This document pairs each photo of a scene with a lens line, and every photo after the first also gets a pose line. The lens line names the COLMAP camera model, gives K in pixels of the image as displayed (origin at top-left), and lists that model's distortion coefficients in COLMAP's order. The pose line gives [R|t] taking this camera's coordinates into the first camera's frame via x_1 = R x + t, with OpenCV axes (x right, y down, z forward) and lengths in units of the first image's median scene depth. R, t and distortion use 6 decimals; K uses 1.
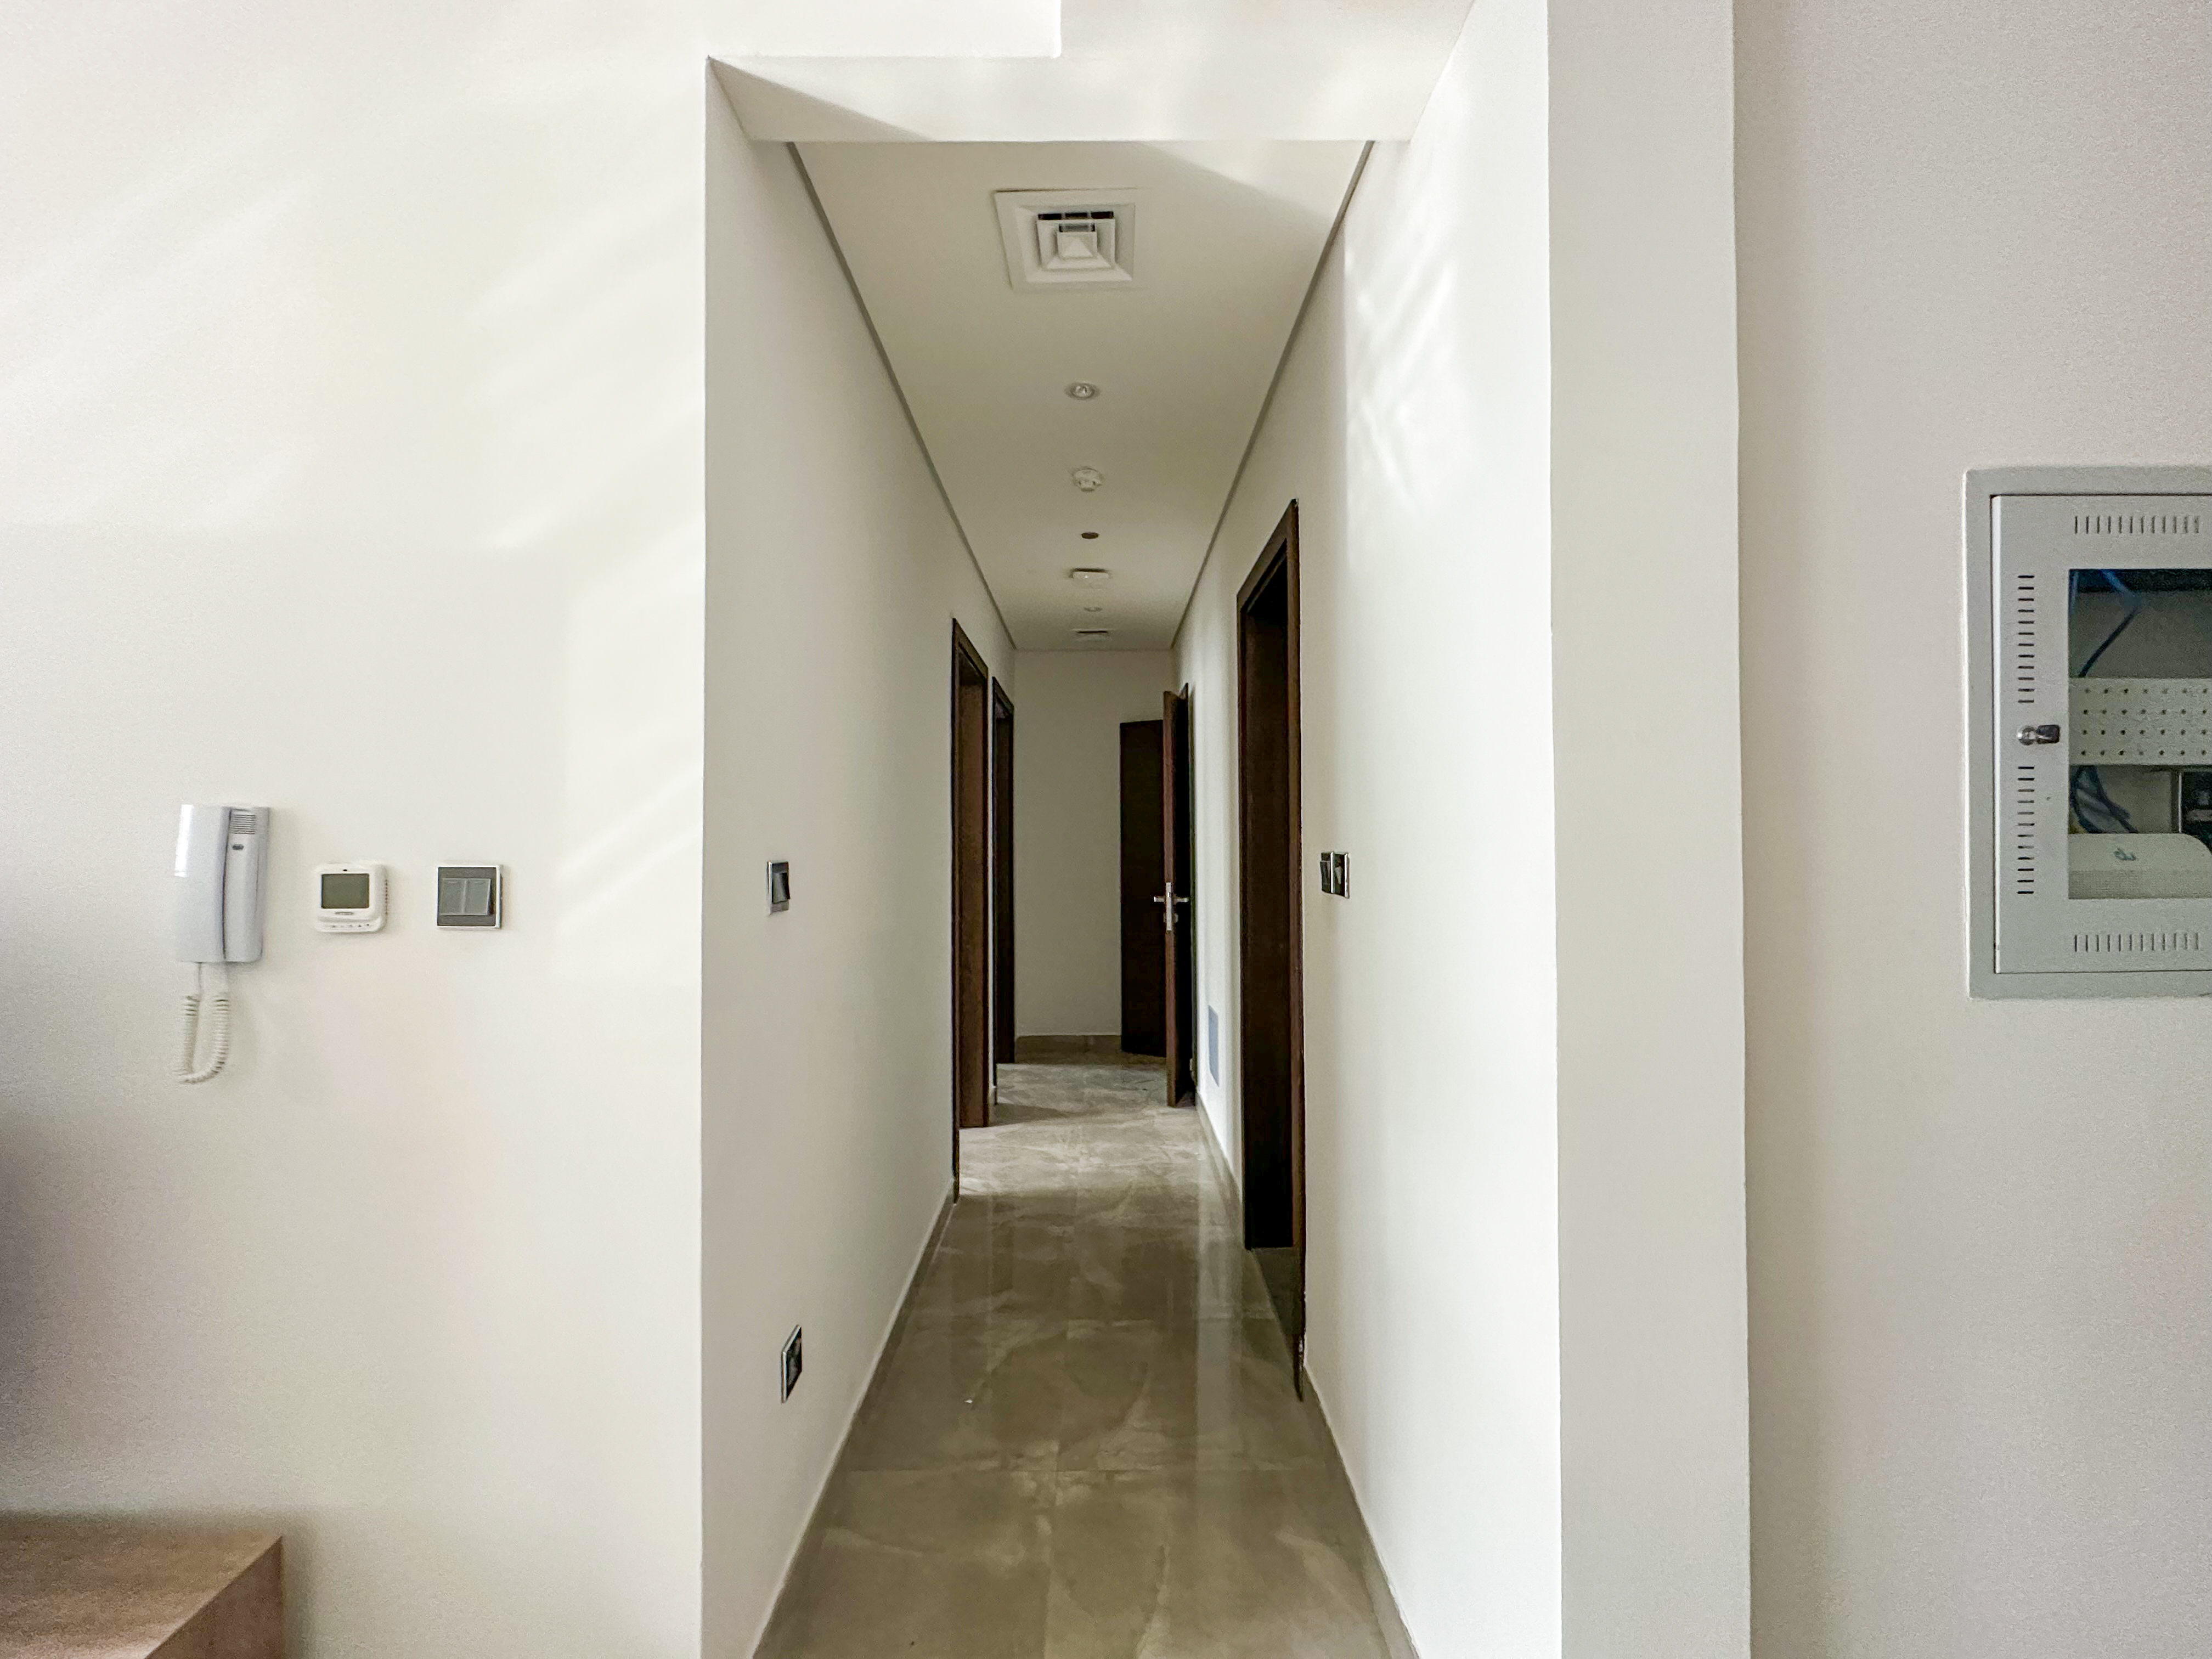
lens RADIAL K [[881.7, 0, 1106.0], [0, 881.7, 829.5], [0, 0, 1]] dist [-0.001523, 0.000274]
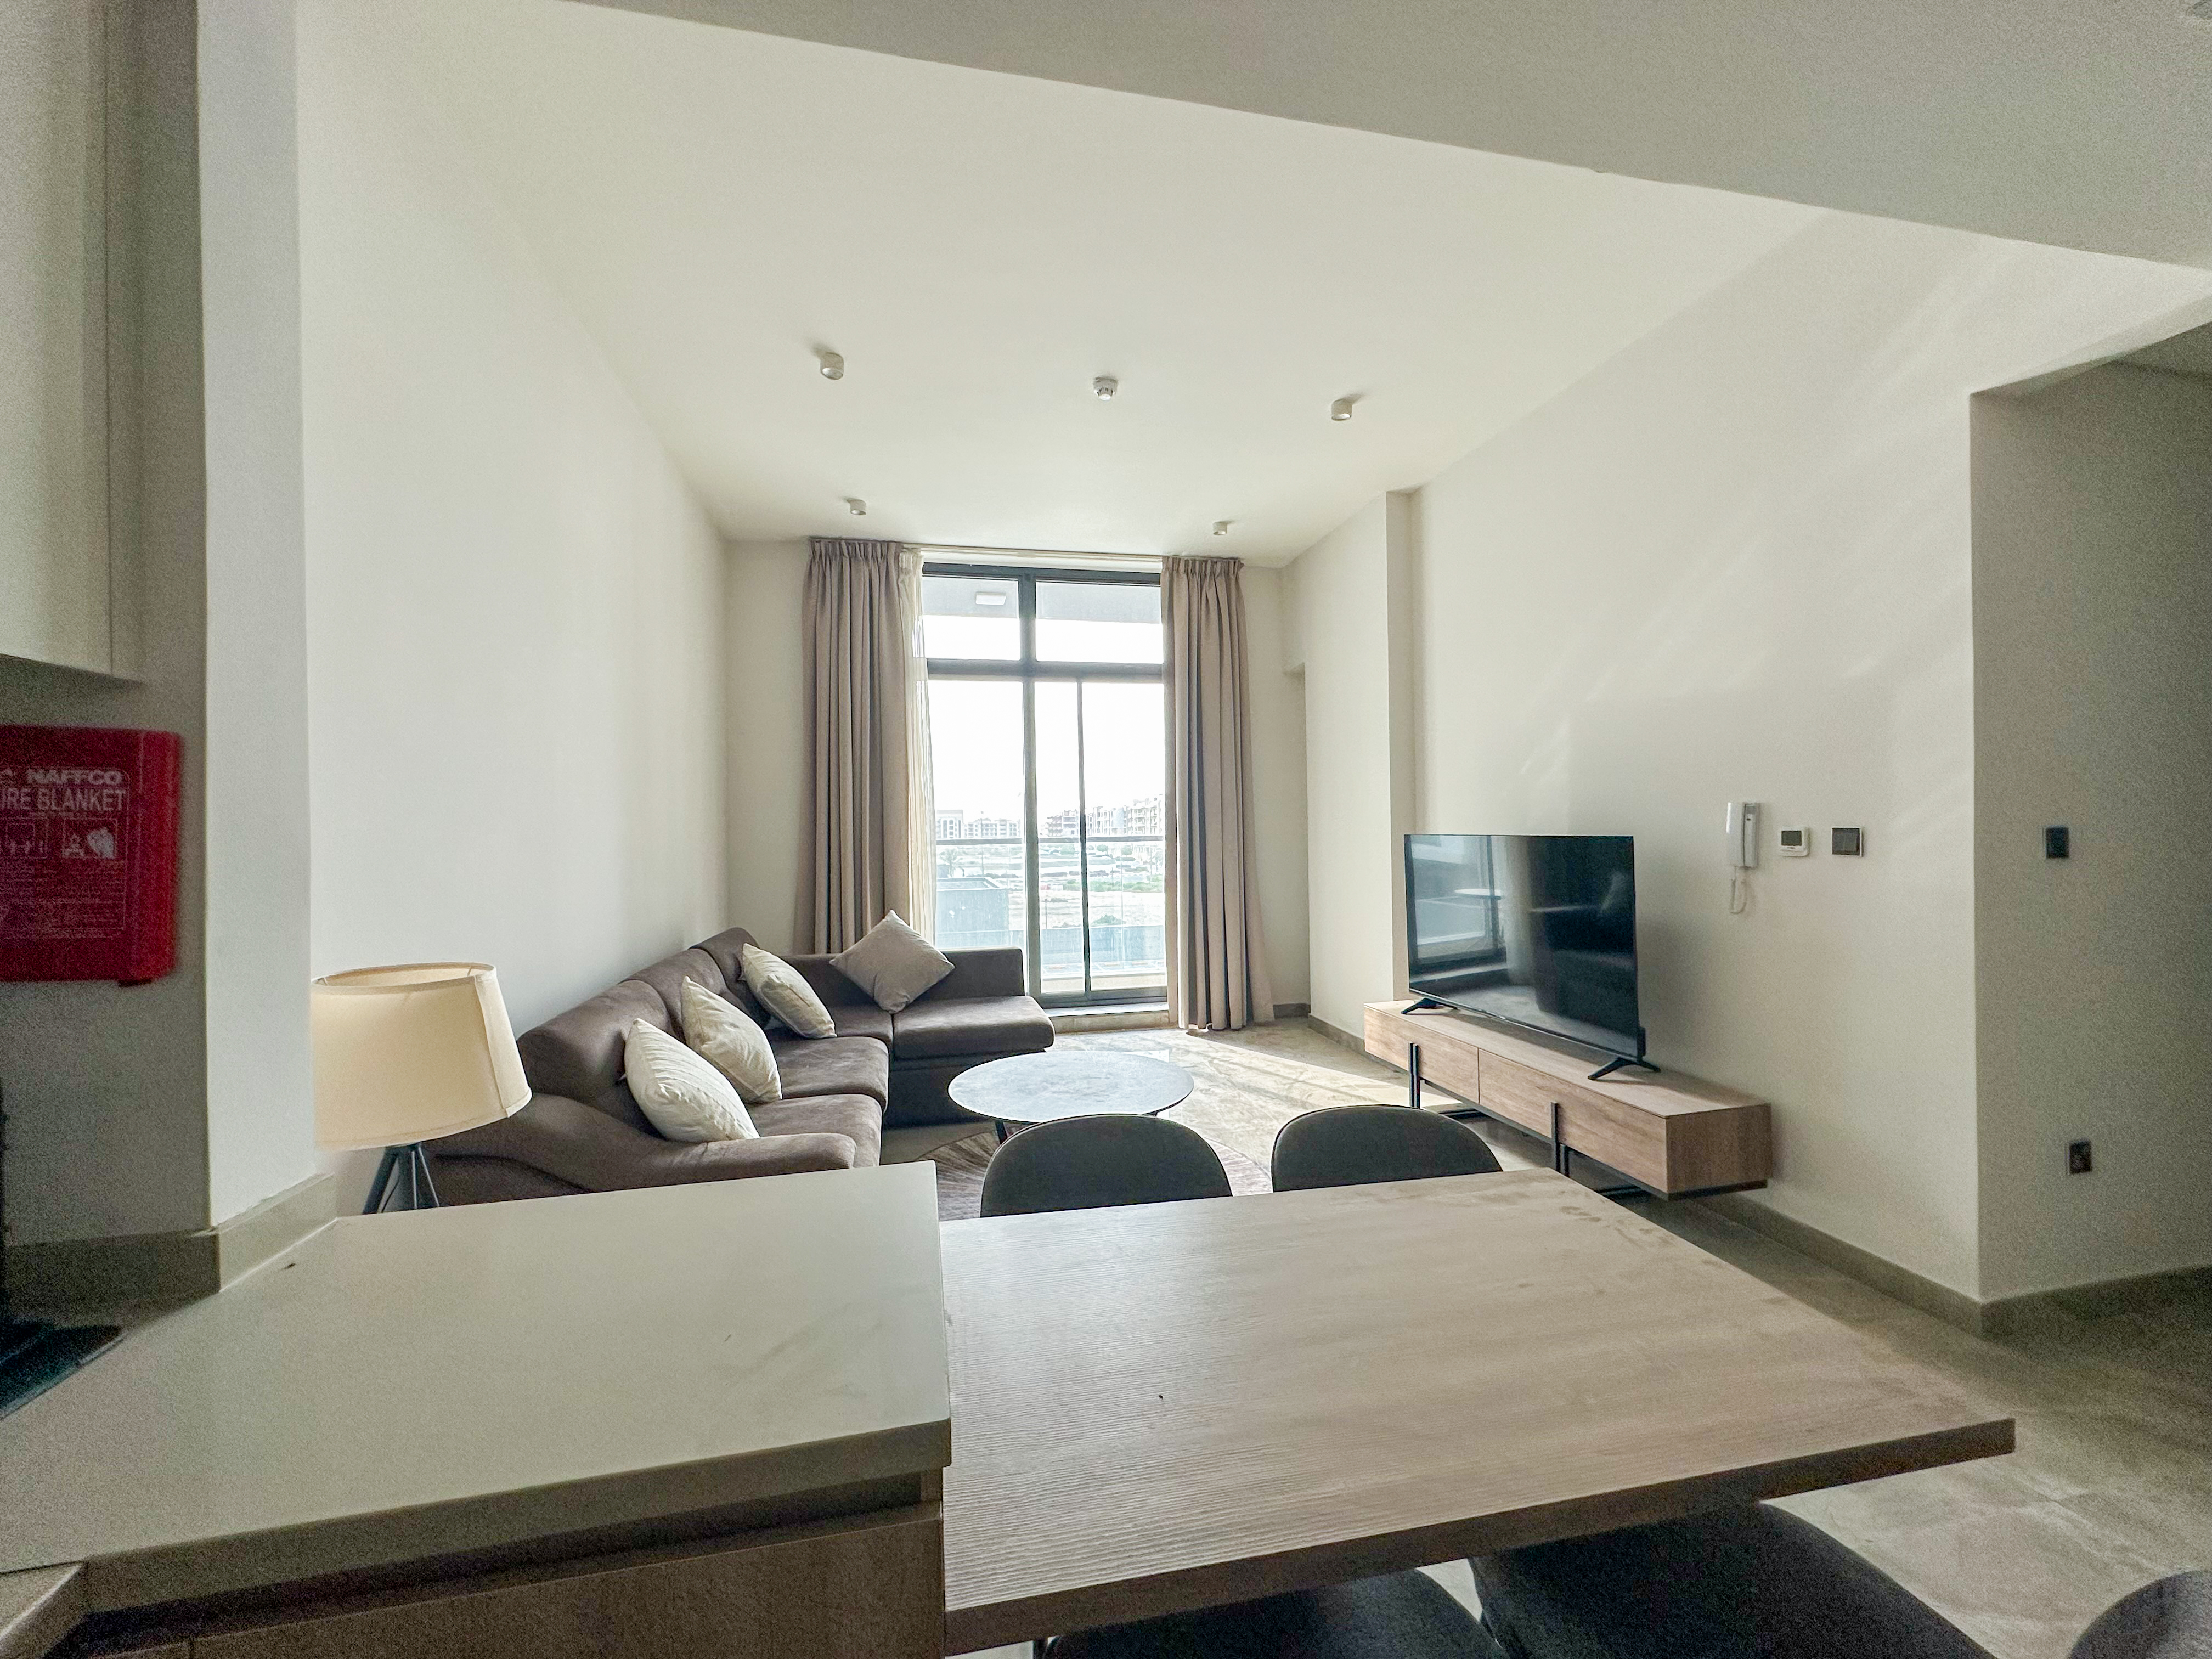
lens RADIAL K [[881.7, 0, 1106.0], [0, 881.7, 829.5], [0, 0, 1]] dist [-0.001523, 0.000274]
pose [[0.199081, 0.002797, -0.979979, 1.027215], [0.022395, 0.999722, 0.007403, -0.009304], [0.979727, -0.023421, 0.198963, -1.202449]]
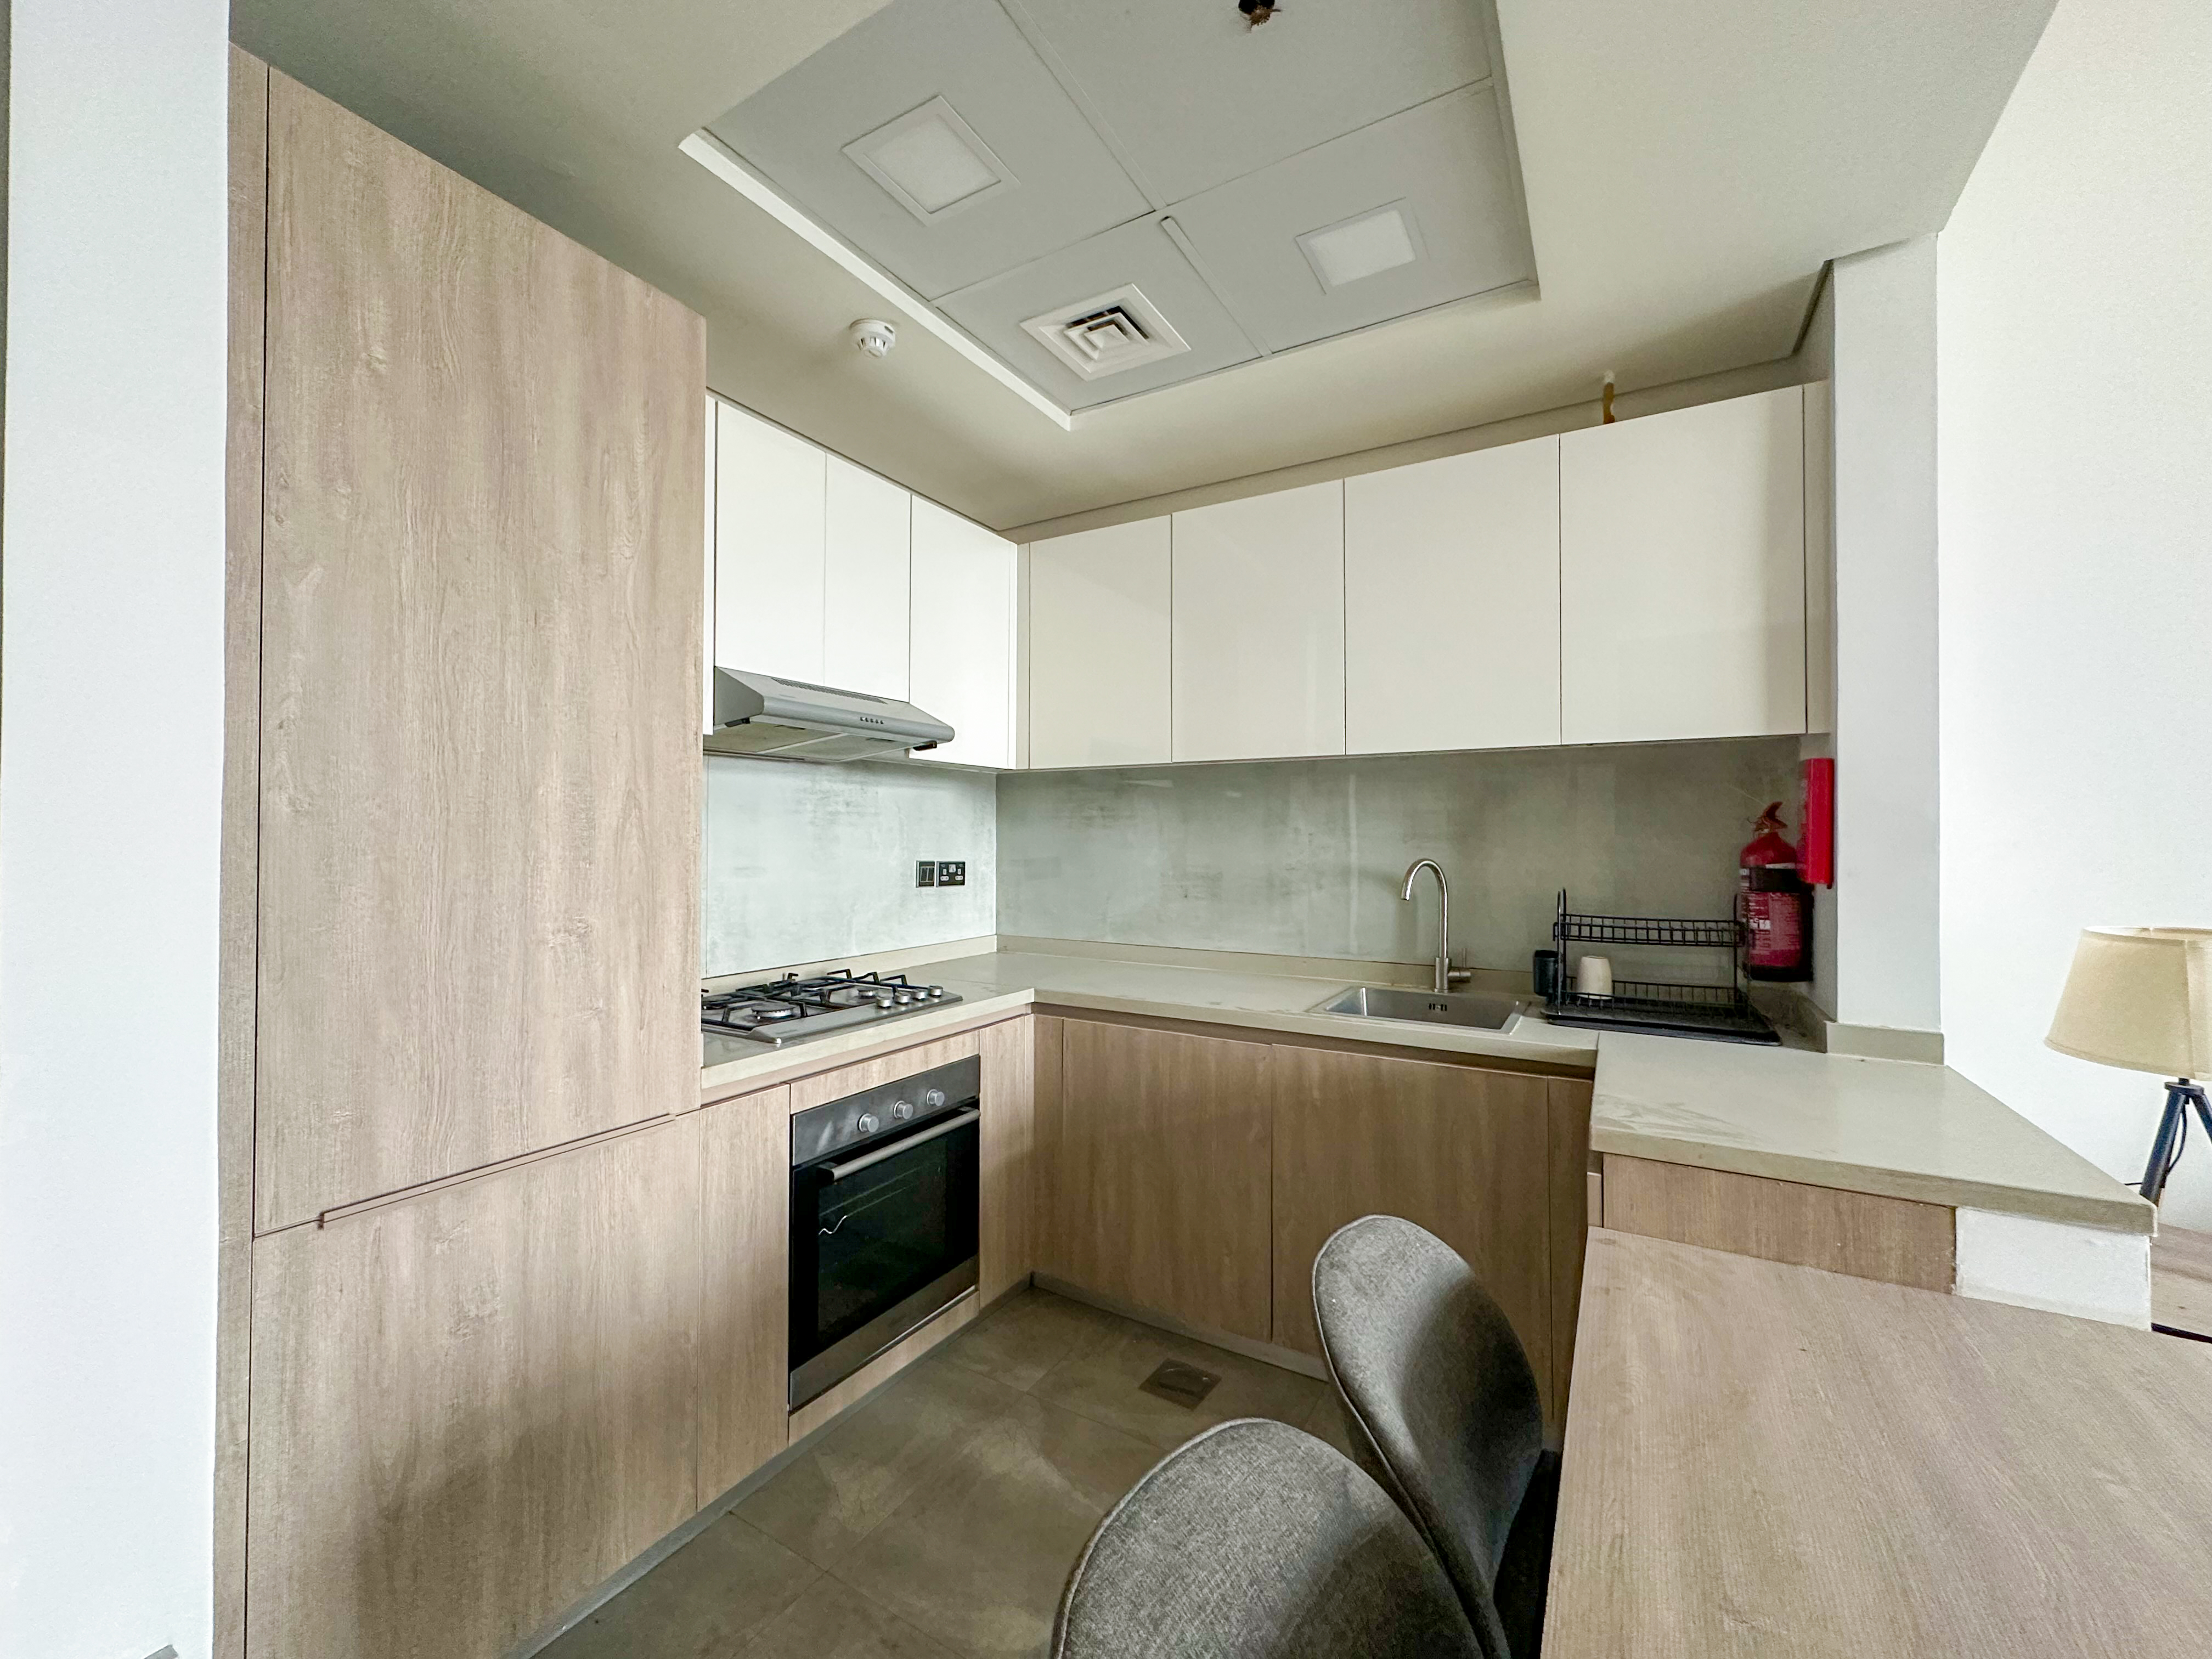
lens RADIAL K [[881.7, 0, 1106.0], [0, 881.7, 829.5], [0, 0, 1]] dist [-0.001523, 0.000274]
pose [[-0.856800, 0.010398, 0.515543, 0.388886], [-0.000965, 0.999763, -0.021768, 0.046468], [-0.515647, -0.019148, -0.856587, 0.028300]]
